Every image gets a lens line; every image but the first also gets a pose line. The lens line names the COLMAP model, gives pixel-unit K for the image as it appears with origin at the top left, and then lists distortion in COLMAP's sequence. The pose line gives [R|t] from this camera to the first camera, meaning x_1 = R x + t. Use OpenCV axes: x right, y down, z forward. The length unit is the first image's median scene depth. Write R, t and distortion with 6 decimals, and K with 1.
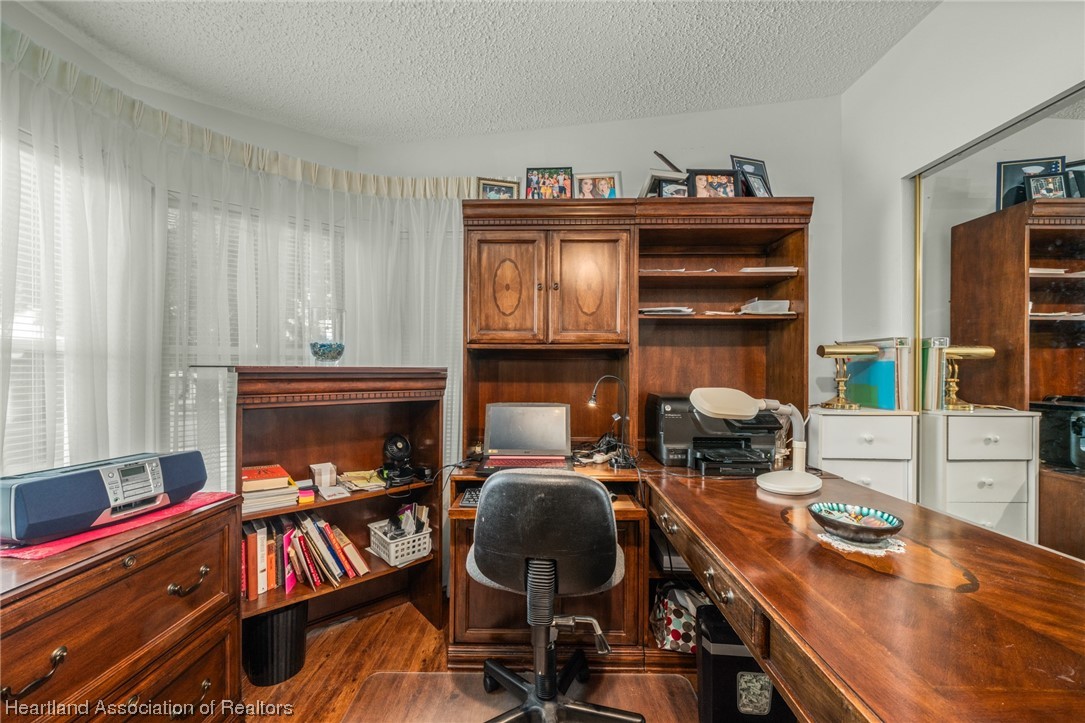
lens RADIAL K [[416.0, 0, 539.1], [0, 416.0, 368.9], [0, 0, 1]] dist [-0.001273, 0.000149]
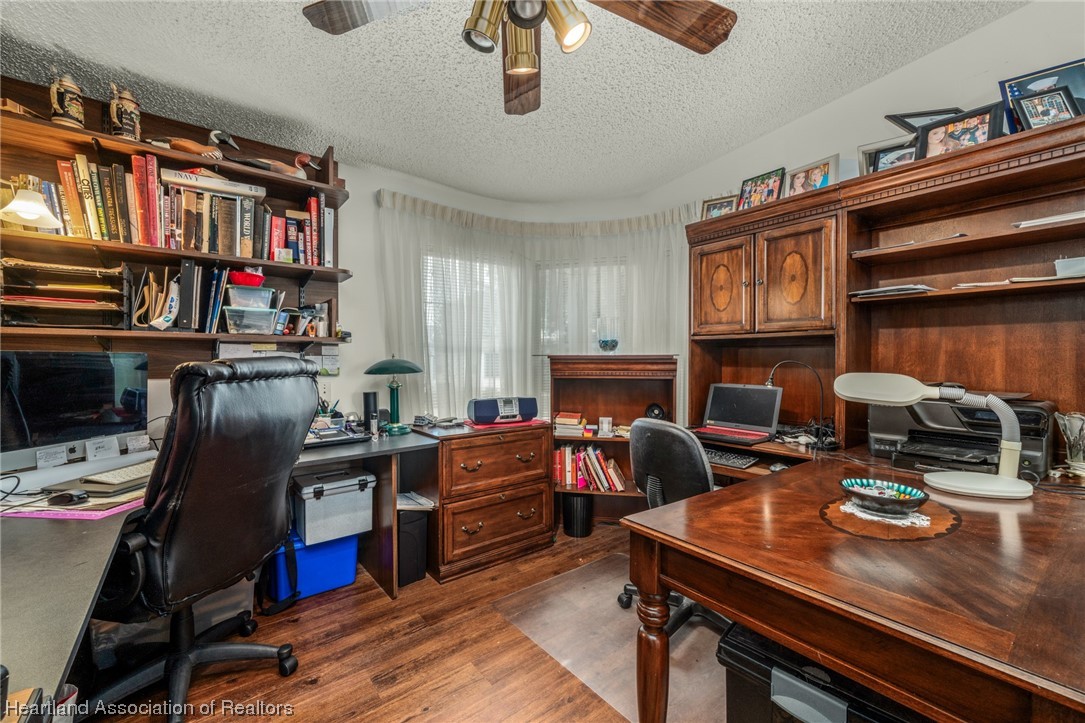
lens RADIAL K [[439.5, 0, 541.8], [0, 439.5, 361.0], [0, 0, 1]] dist [-0.001347, -0.000046]
pose [[0.630950, 0.001532, -0.775822, 0.589966], [0.006463, 0.999953, 0.007231, 0.003779], [0.775797, -0.009576, 0.630910, -0.215418]]
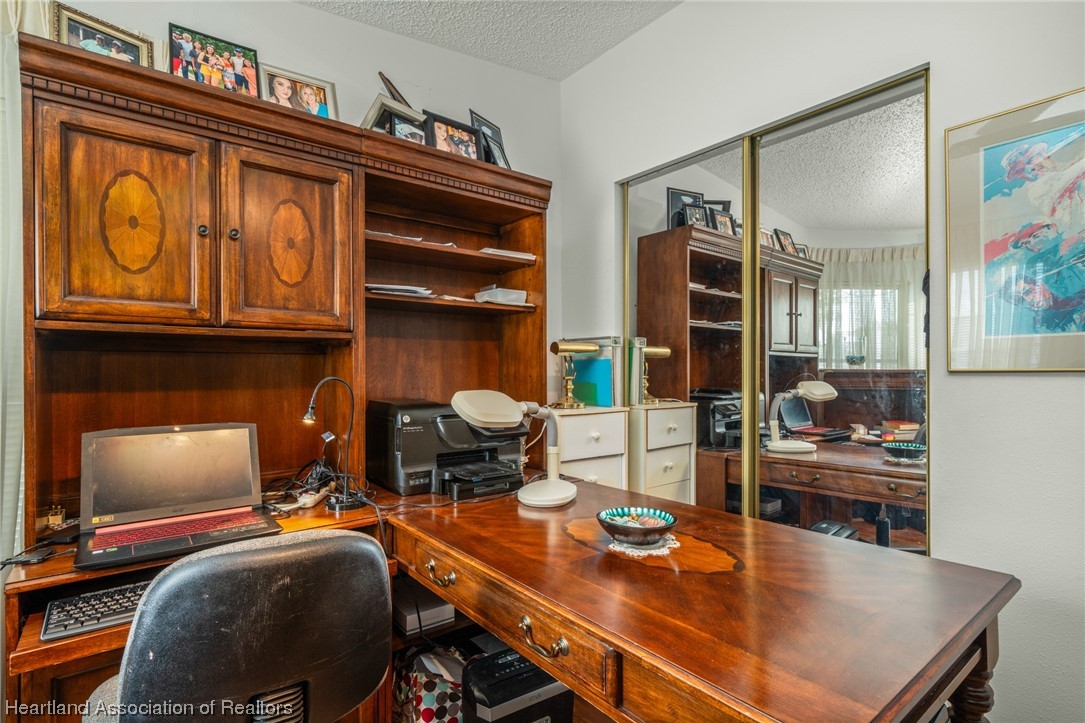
lens RADIAL K [[522.6, 0, 537.5], [0, 522.6, 372.0], [0, 0, 1]] dist [0.003031, 0.001127]
pose [[0.777284, -0.007666, 0.629104, -0.098801], [0.003267, 0.999961, 0.008148, 0.001466], [-0.629142, -0.004278, 0.777279, 0.108713]]
